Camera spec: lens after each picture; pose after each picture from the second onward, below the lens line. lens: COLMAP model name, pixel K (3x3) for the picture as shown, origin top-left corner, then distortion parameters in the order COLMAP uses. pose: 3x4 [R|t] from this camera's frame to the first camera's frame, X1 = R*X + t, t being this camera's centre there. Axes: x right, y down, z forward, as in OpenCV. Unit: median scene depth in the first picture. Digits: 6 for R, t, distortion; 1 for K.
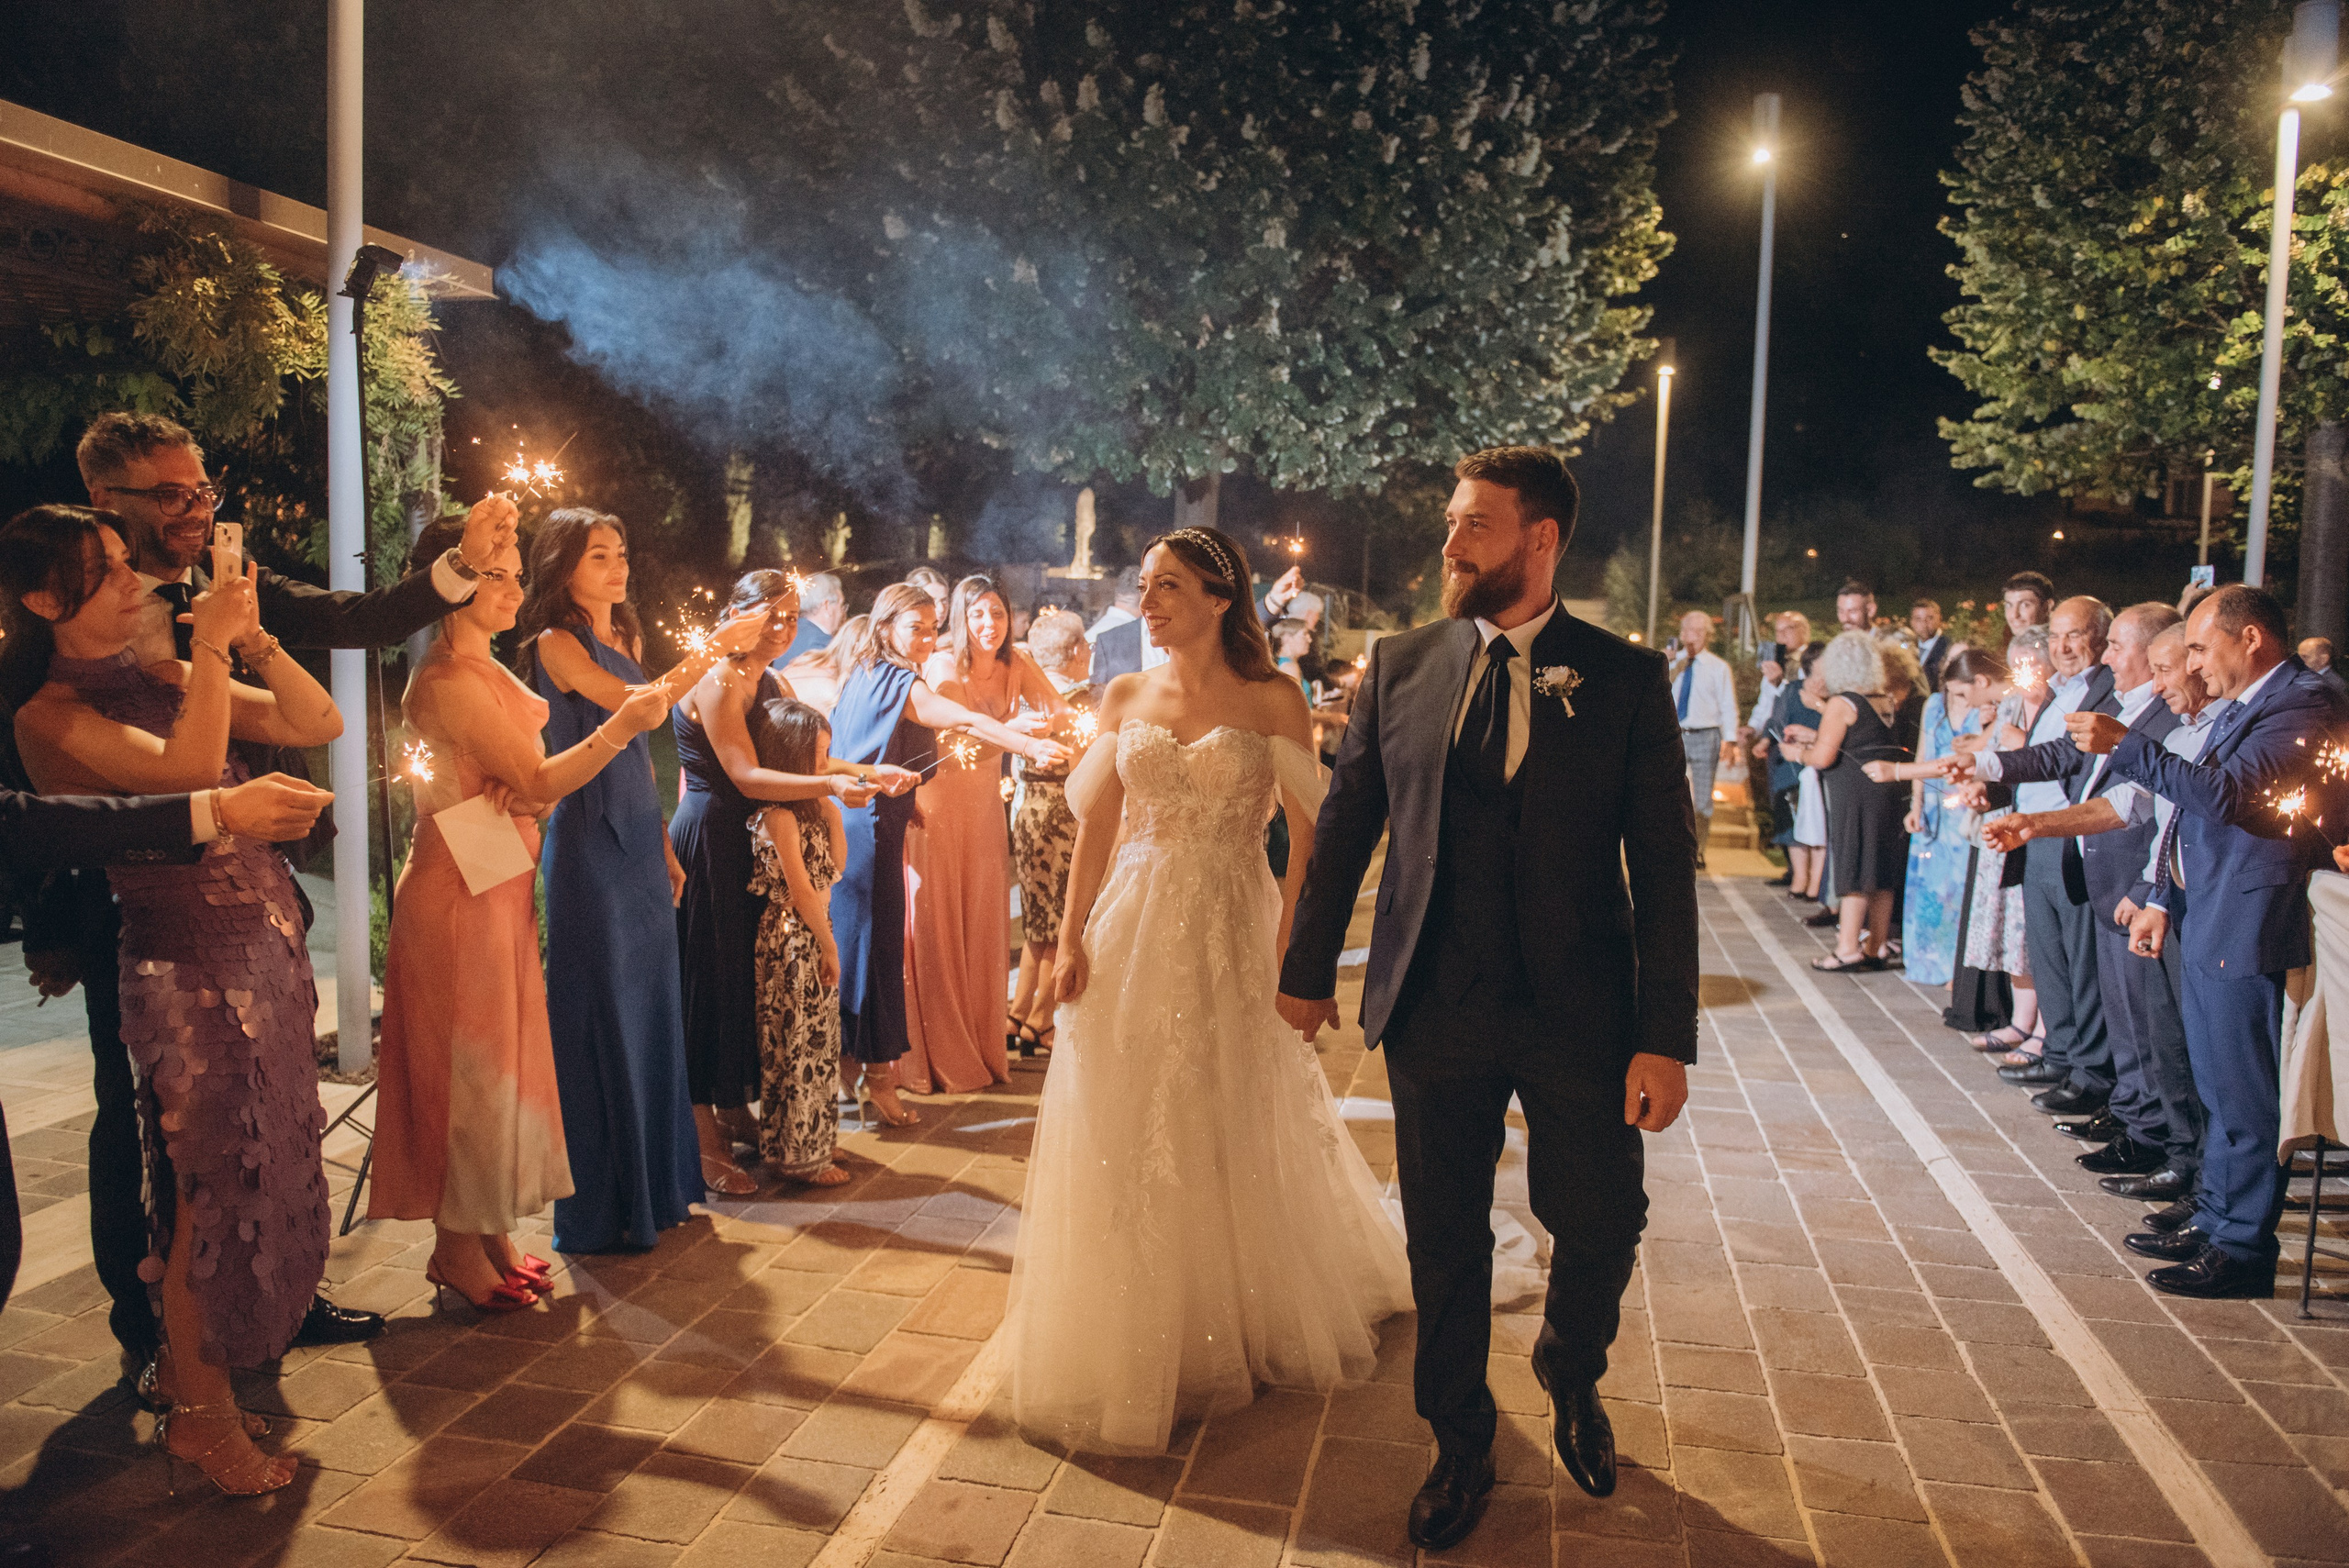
lens RADIAL K [[1803.5, 0, 1174.5], [0, 1803.5, 784.0], [0, 0, 1]] dist [0.001948, -0.016101]
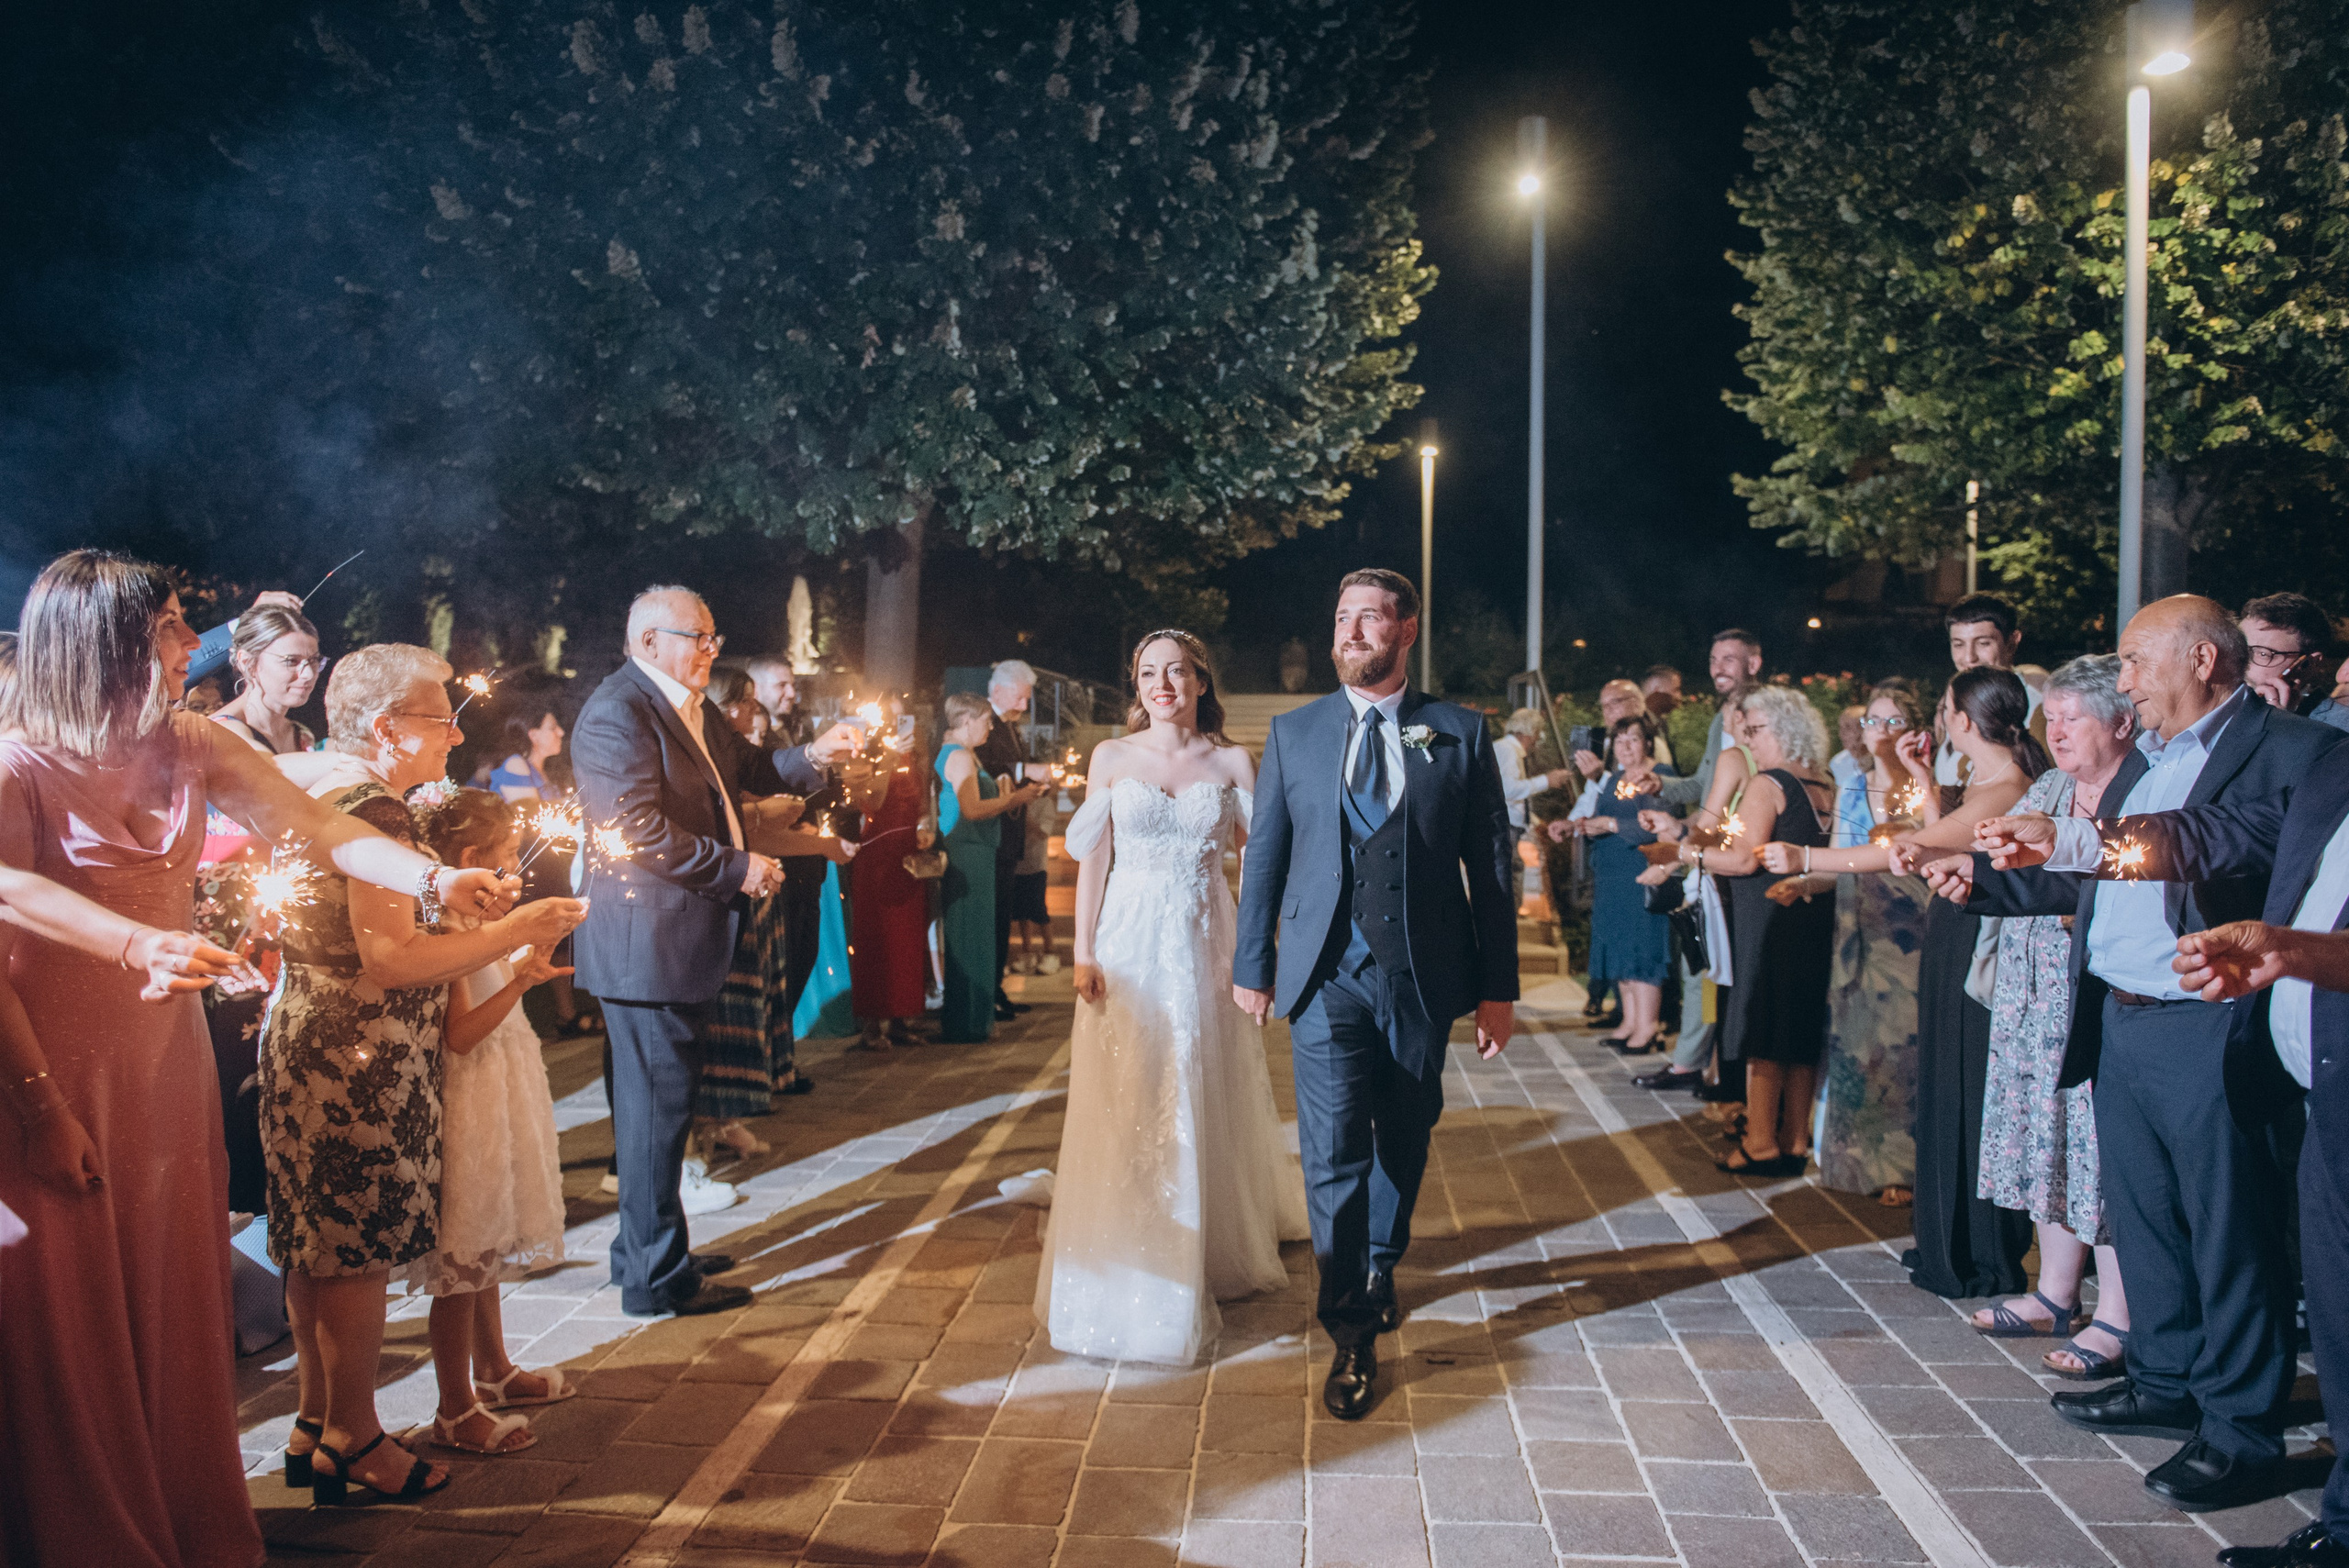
lens RADIAL K [[1803.5, 0, 1174.5], [0, 1803.5, 784.0], [0, 0, 1]] dist [0.001948, -0.016101]
pose [[0.992393, -0.023234, 0.120897, 0.045585], [0.030328, 0.997904, -0.057172, -0.007928], [-0.119315, 0.060404, 0.991017, 0.190289]]
